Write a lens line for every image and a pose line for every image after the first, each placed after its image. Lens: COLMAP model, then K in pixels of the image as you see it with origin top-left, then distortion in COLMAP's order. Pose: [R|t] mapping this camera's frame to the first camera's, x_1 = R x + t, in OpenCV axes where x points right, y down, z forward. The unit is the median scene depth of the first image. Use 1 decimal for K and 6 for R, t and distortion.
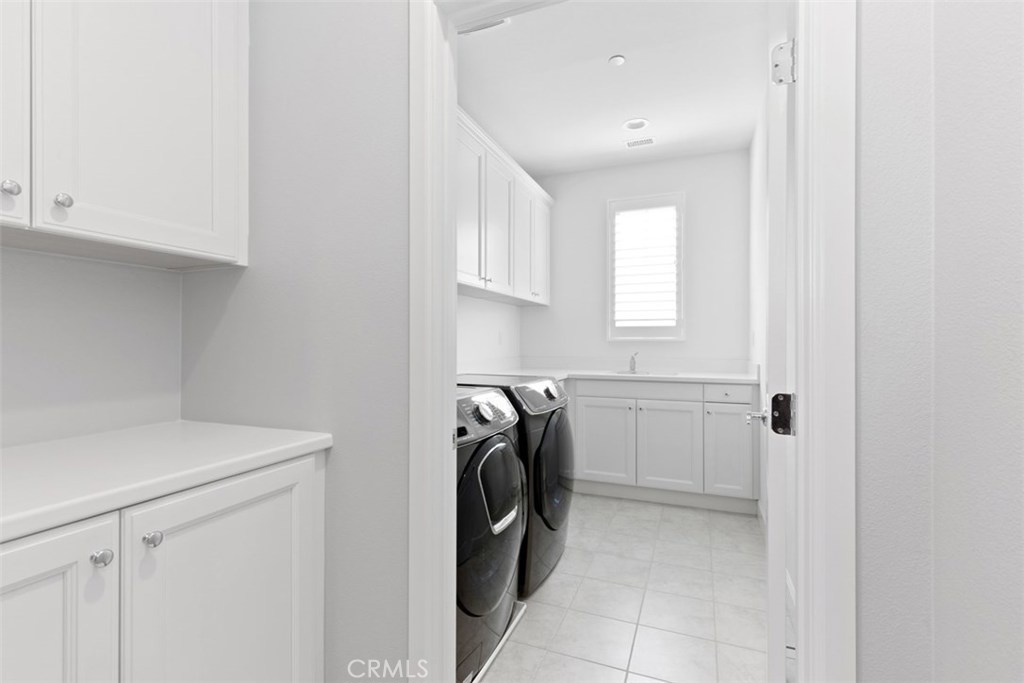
lens RADIAL K [[466.8, 0, 512.6], [0, 466.8, 342.4], [0, 0, 1]] dist [0.003176, -0.000713]
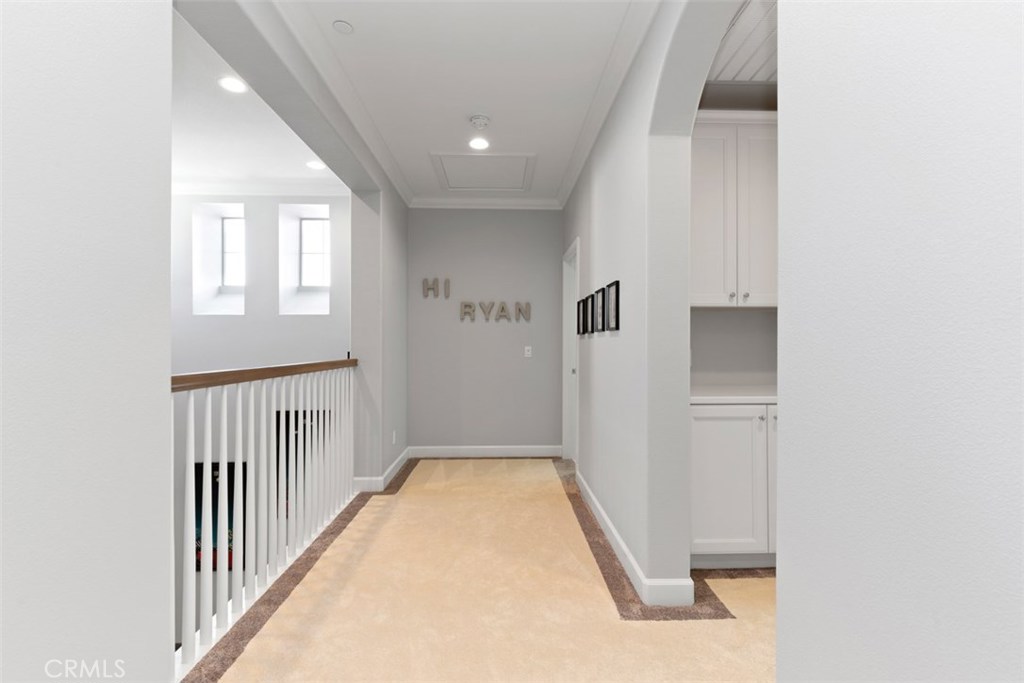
lens RADIAL K [[466.8, 0, 513.2], [0, 466.8, 343.3], [0, 0, 1]] dist [0.003176, -0.000713]
pose [[0.387341, -0.003060, -0.921931, 1.113539], [0.001229, 0.999995, -0.002803, -0.024350], [0.921936, -0.000047, 0.387343, -1.428734]]
